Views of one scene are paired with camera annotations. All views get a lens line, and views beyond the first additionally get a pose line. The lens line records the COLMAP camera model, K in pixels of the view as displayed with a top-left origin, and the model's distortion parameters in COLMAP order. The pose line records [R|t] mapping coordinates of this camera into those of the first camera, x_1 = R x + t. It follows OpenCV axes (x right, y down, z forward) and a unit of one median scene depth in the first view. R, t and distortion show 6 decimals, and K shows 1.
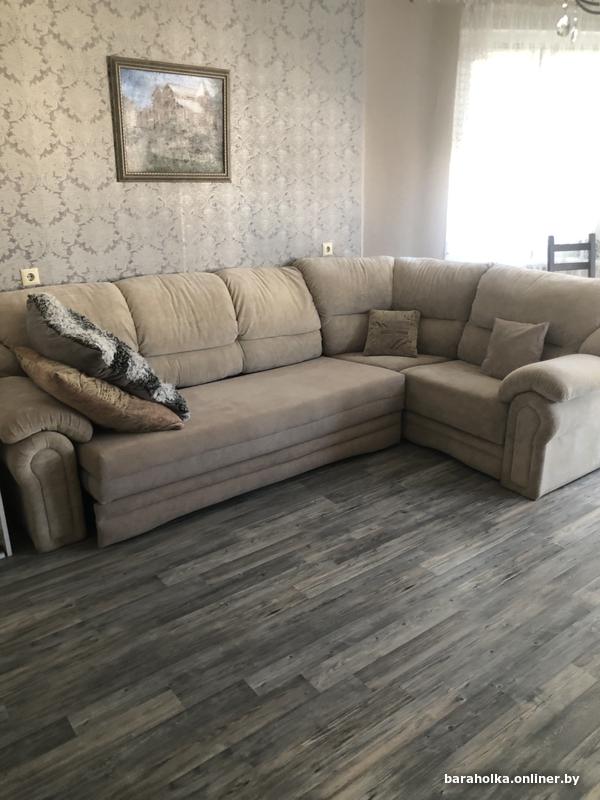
lens RADIAL K [[643.5, 0, 300.0], [0, 643.5, 400.0], [0, 0, 1]] dist [0.005259, -0.004996]
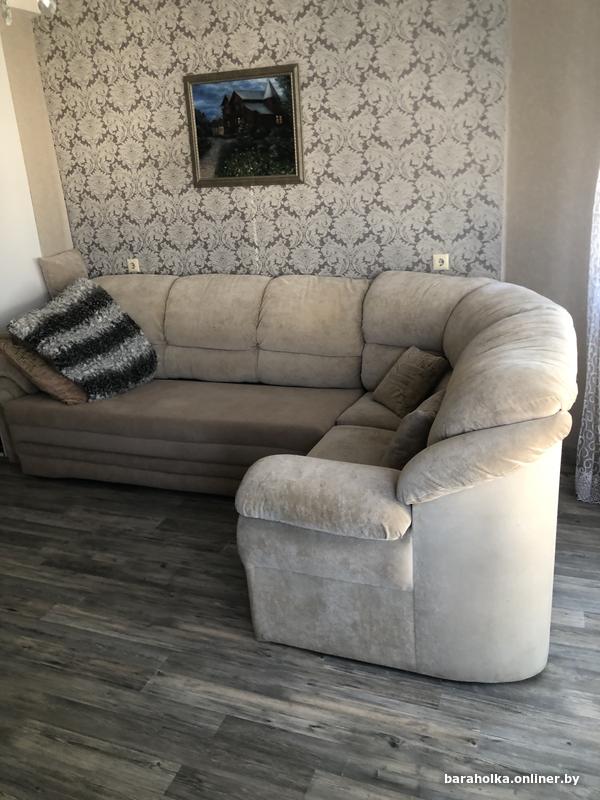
lens RADIAL K [[652.0, 0, 300.0], [0, 652.0, 400.0], [0, 0, 1]] dist [0.002180, 0.004392]
pose [[0.530106, 0.261895, -0.806473, 0.923928], [-0.224641, 0.960498, 0.164254, -0.237999], [0.817633, 0.094095, 0.567998, 0.606387]]
